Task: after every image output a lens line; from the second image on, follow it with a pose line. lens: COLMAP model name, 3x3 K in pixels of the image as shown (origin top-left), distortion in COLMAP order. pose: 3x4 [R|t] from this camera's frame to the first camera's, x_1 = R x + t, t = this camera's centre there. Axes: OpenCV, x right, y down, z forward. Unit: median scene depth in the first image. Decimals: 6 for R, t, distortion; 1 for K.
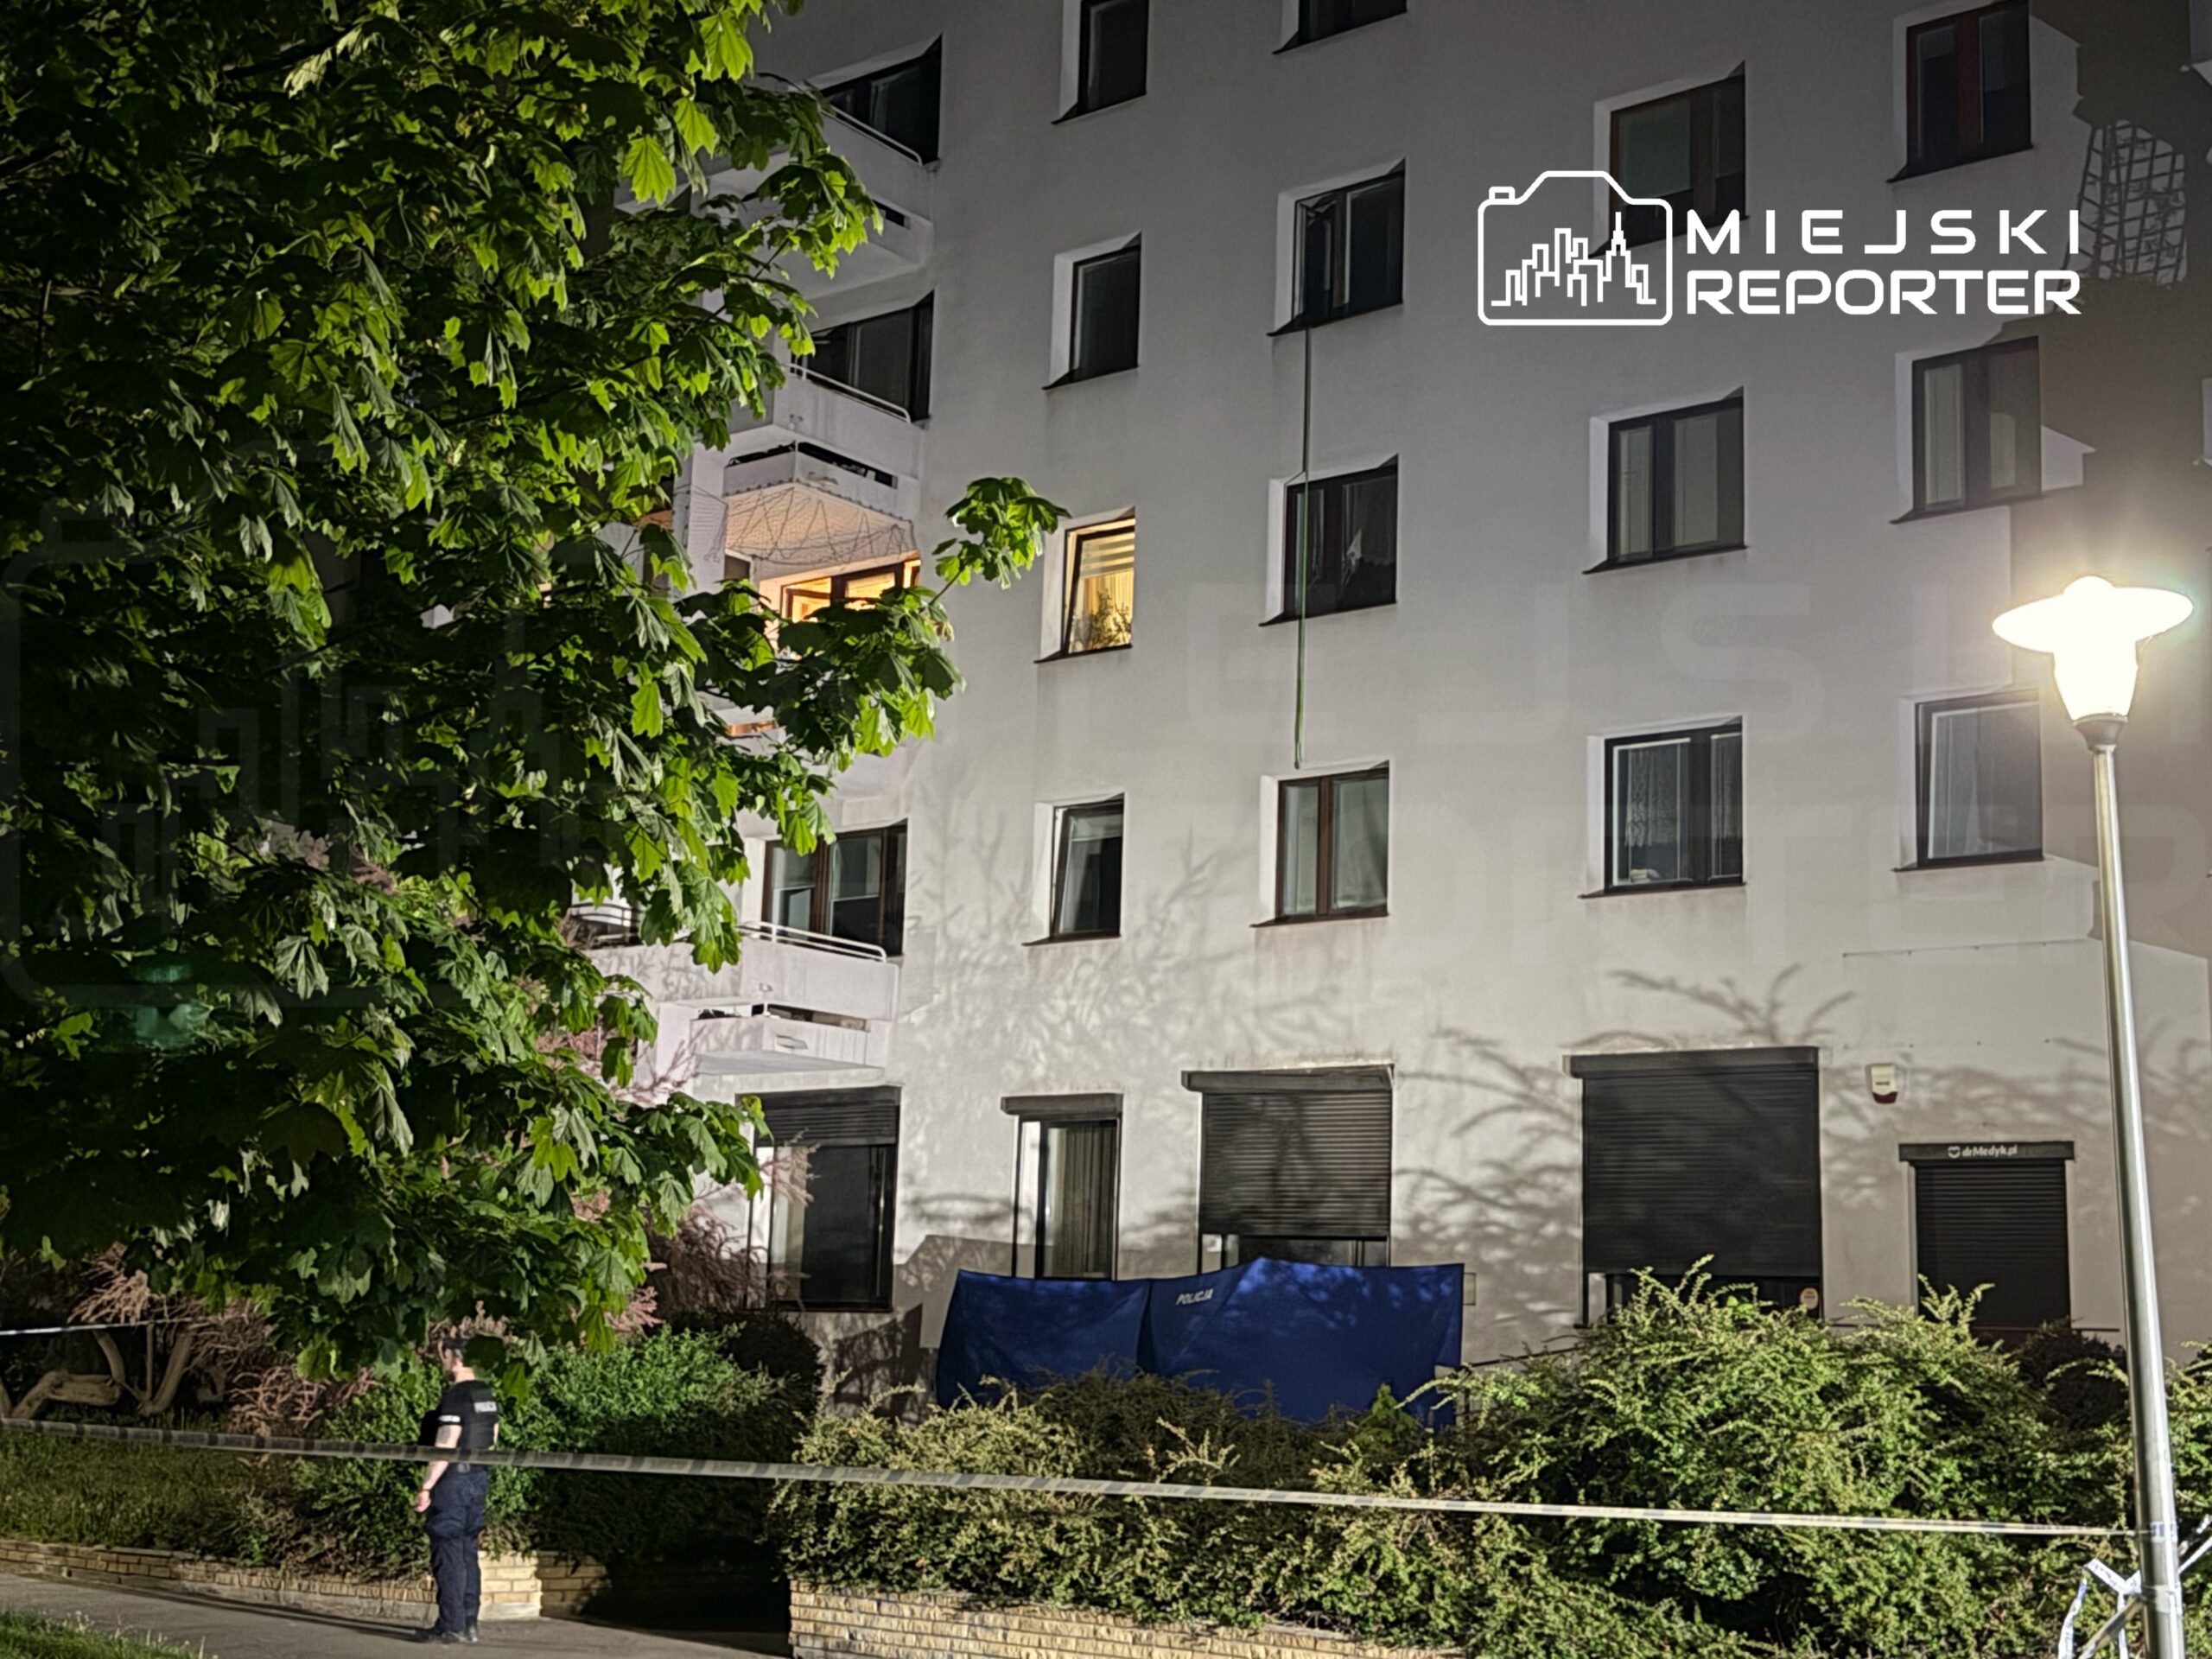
lens RADIAL K [[2903.8, 0, 1106.0], [0, 2903.8, 829.5], [0, 0, 1]] dist [0.143272, -0.036780]
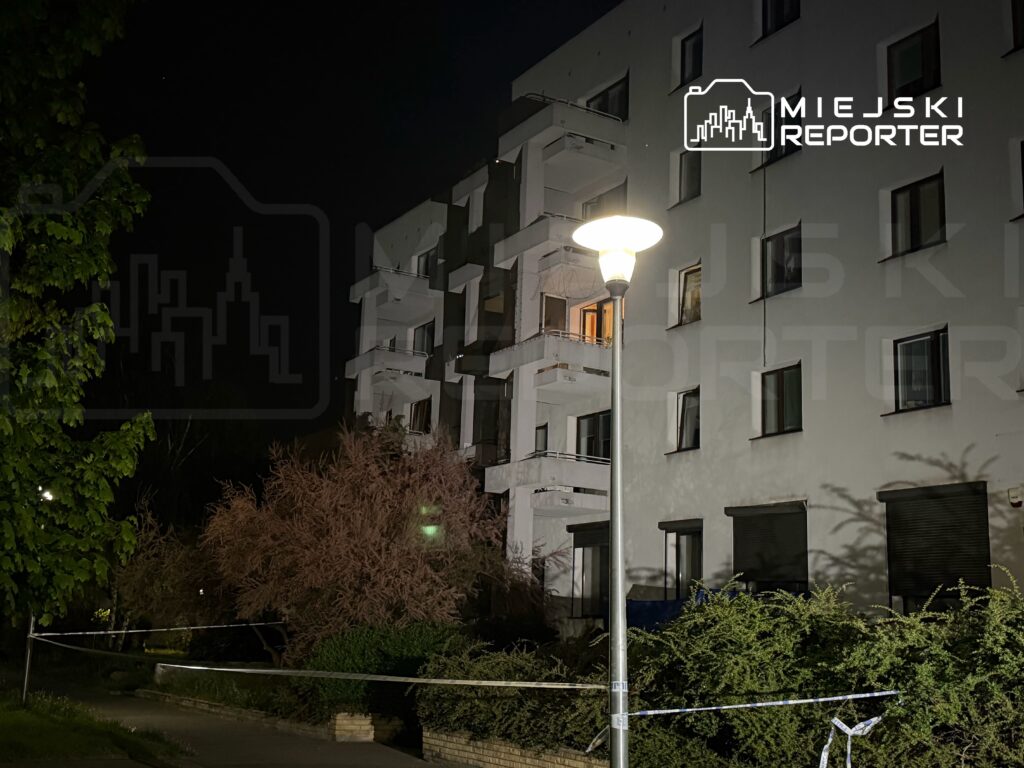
lens RADIAL K [[1227.2, 0, 511.3], [0, 1227.2, 365.4], [0, 0, 1]] dist [0.155993, -0.002035]
pose [[0.933235, -0.074642, -0.351426, 0.212533], [0.055840, 0.996428, -0.063353, 0.026182], [0.354900, 0.039500, 0.934070, 0.066570]]
